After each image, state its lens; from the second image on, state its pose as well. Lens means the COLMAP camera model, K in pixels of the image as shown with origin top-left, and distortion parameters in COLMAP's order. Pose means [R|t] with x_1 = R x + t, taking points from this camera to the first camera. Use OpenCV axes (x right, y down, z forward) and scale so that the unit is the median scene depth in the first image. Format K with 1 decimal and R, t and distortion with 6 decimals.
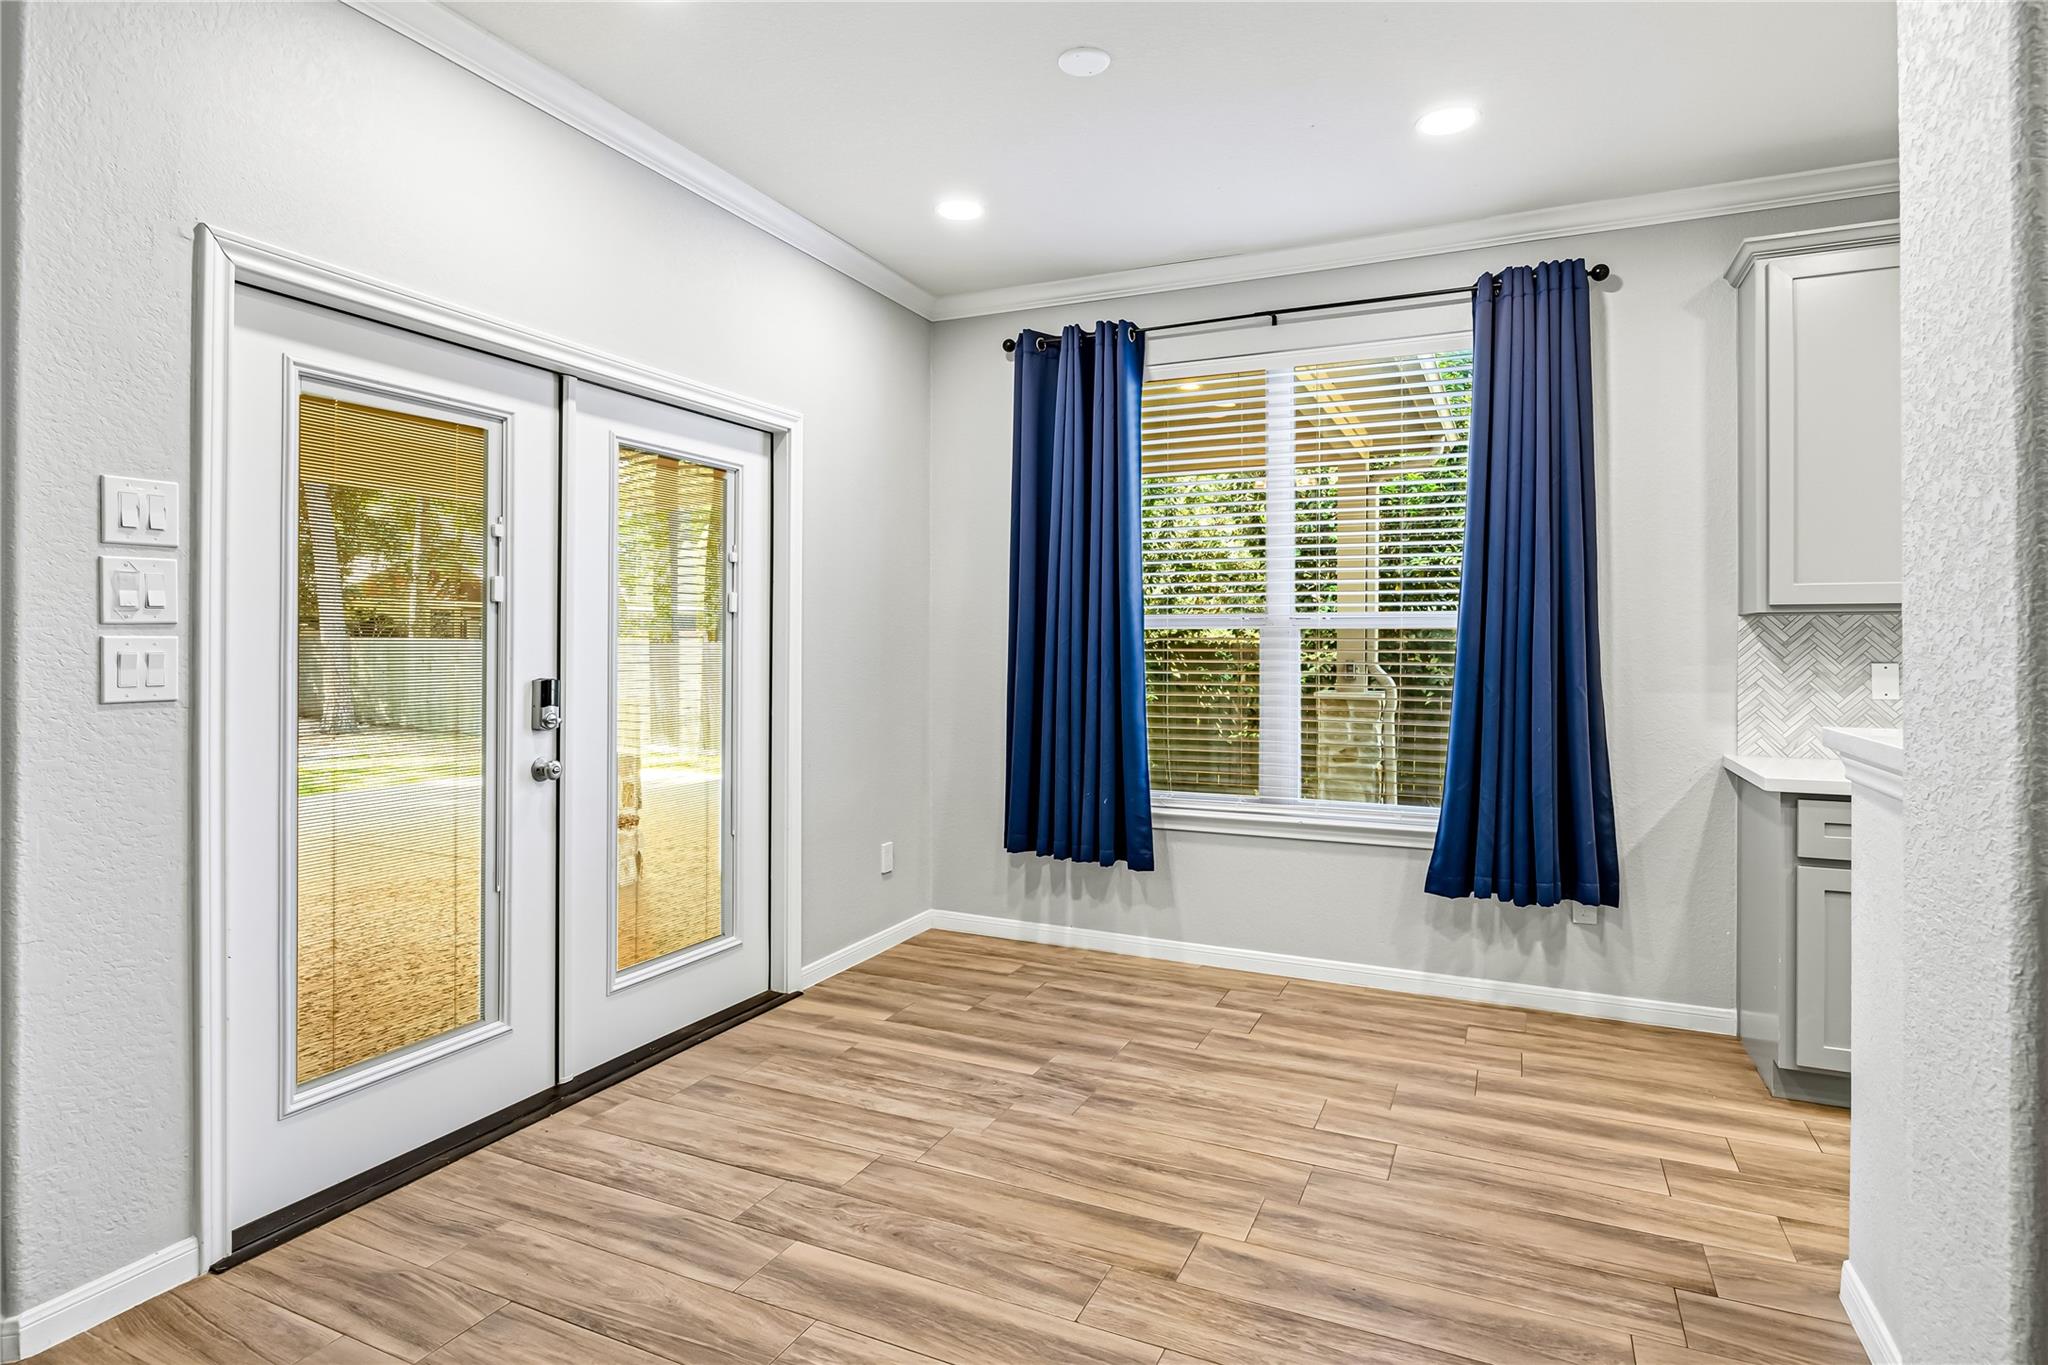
lens RADIAL K [[1080.9, 0, 1018.7], [0, 1080.9, 643.7], [0, 0, 1]] dist [-0.013905, 0.000563]
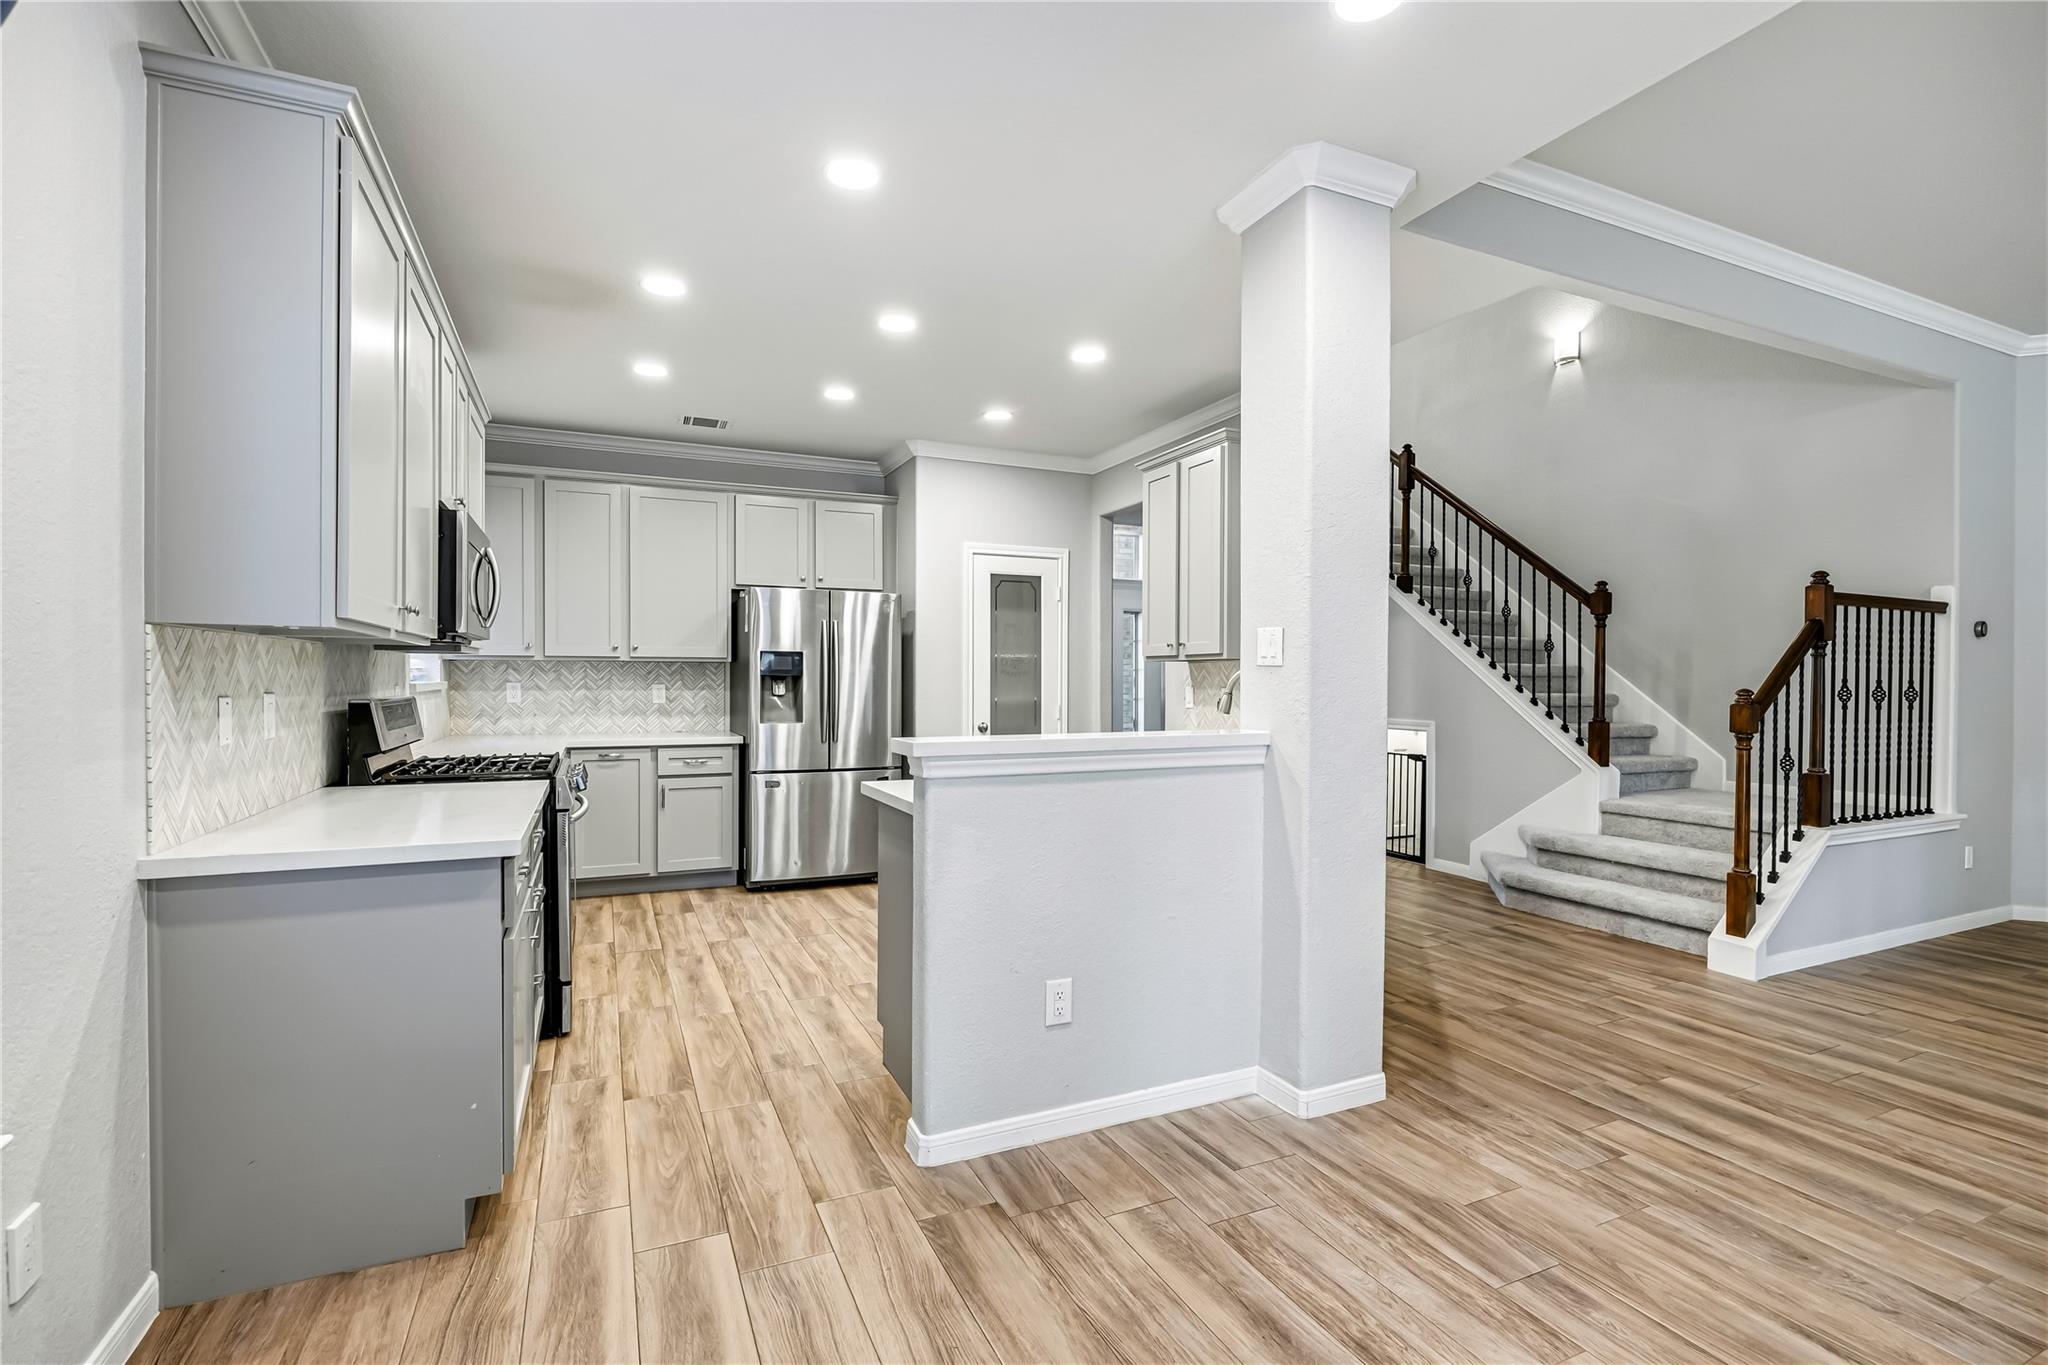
lens RADIAL K [[926.8, 0, 1024.0], [0, 926.8, 682.5], [0, 0, 1]] dist [-0.008197, -0.000199]
pose [[-0.760471, -0.007504, 0.649329, -0.037219], [-0.007961, 0.999966, 0.002233, 0.002855], [-0.649324, -0.003471, -0.760504, 1.047639]]
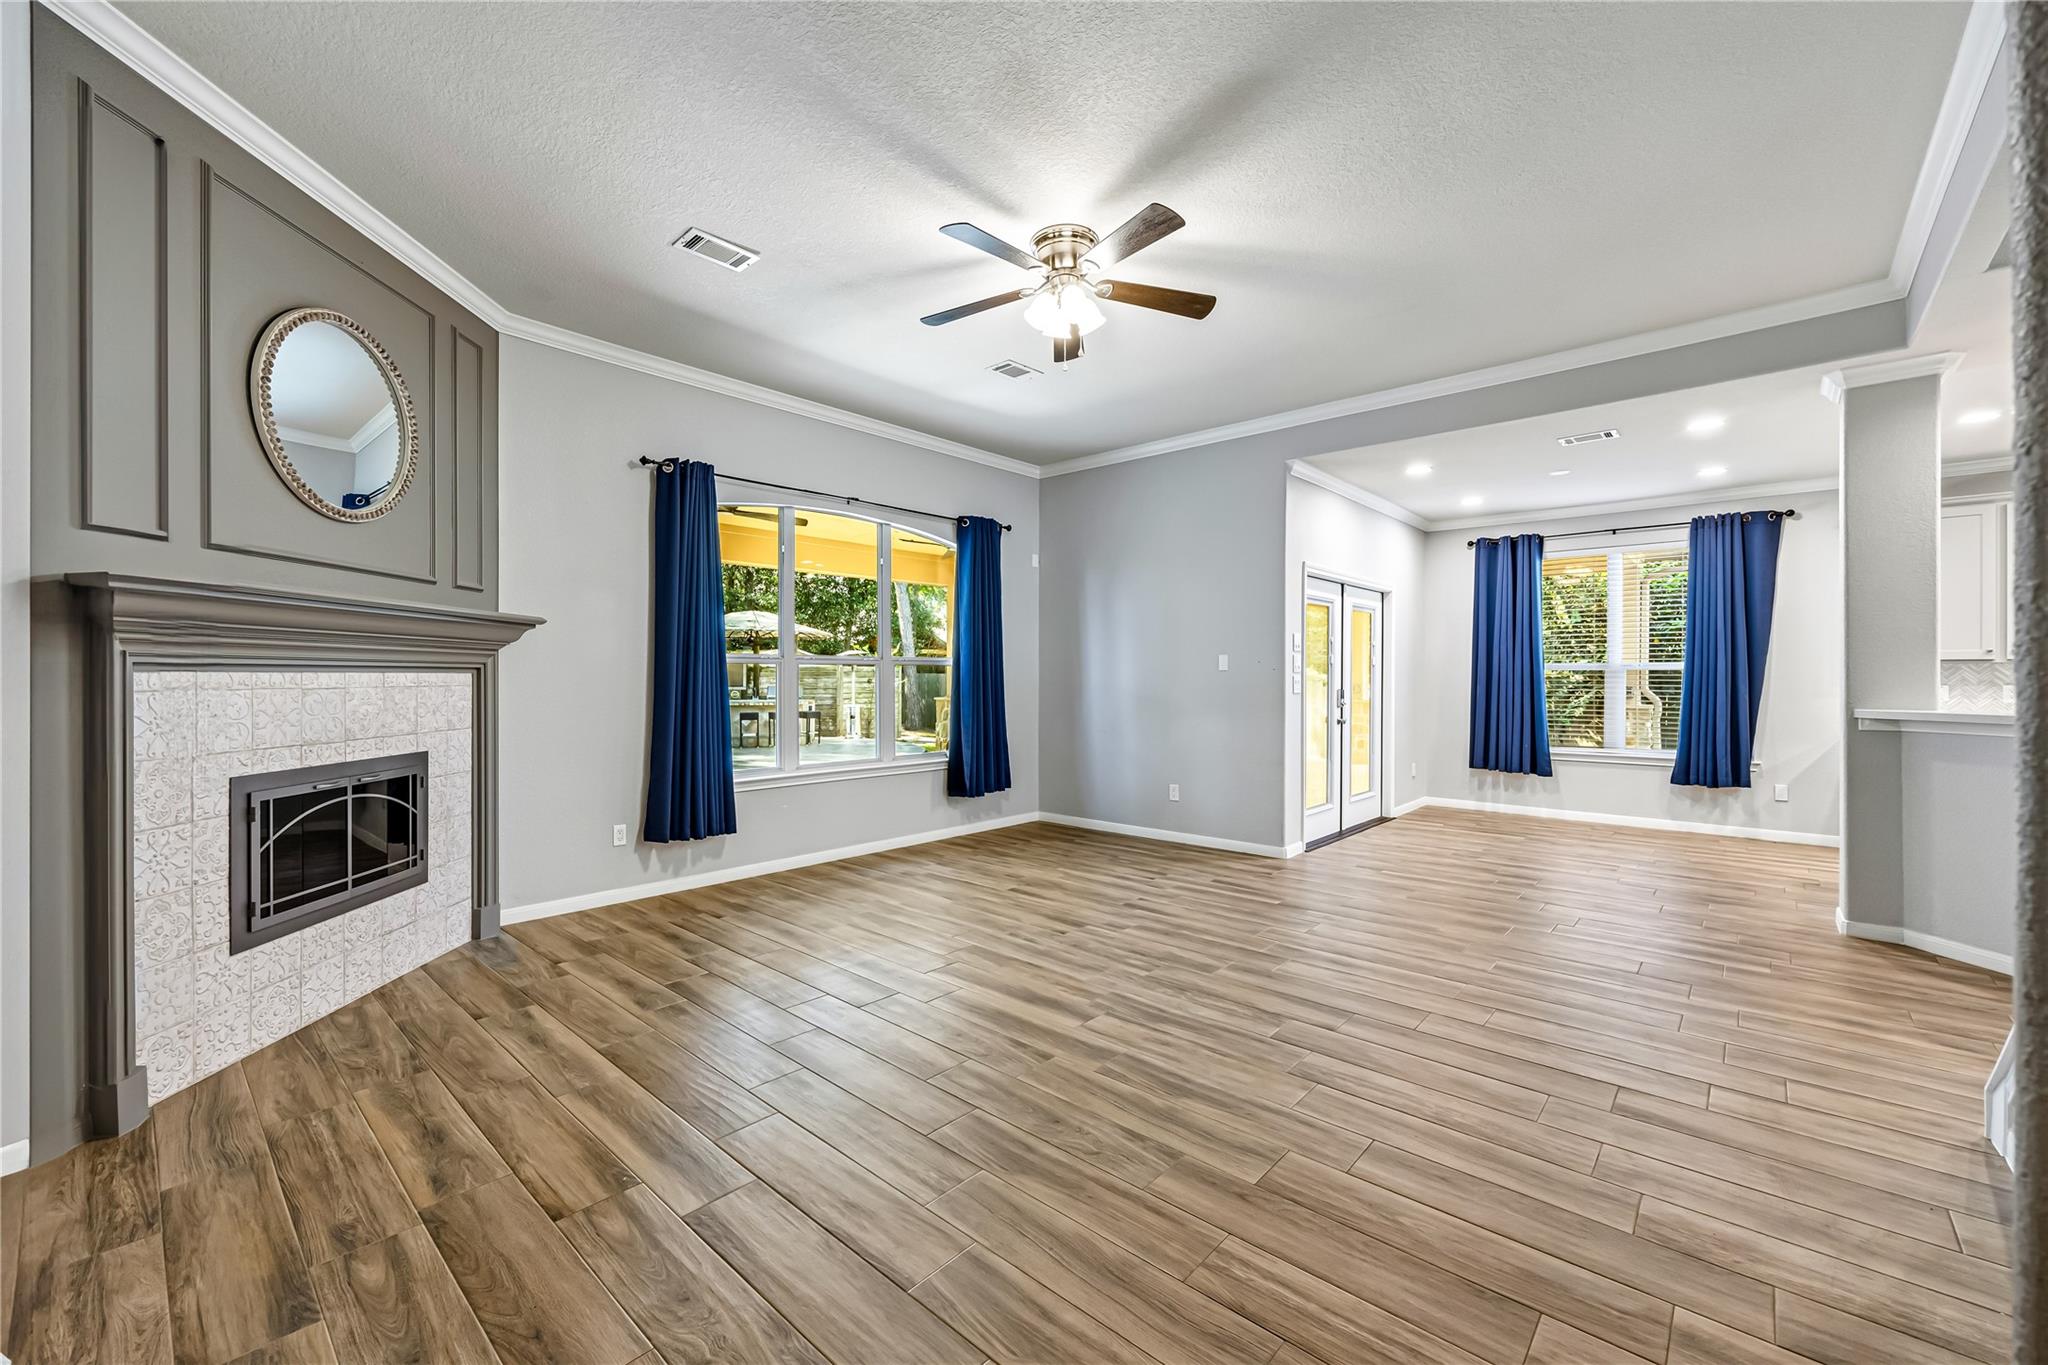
lens RADIAL K [[829.2, 0, 1018.1], [0, 829.2, 680.2], [0, 0, 1]] dist [-0.001386, 0.000011]
pose [[0.956148, -0.000497, -0.292883, -0.515196], [0.002126, 0.999984, 0.005243, -0.005498], [0.292875, -0.005636, 0.956134, -1.174174]]
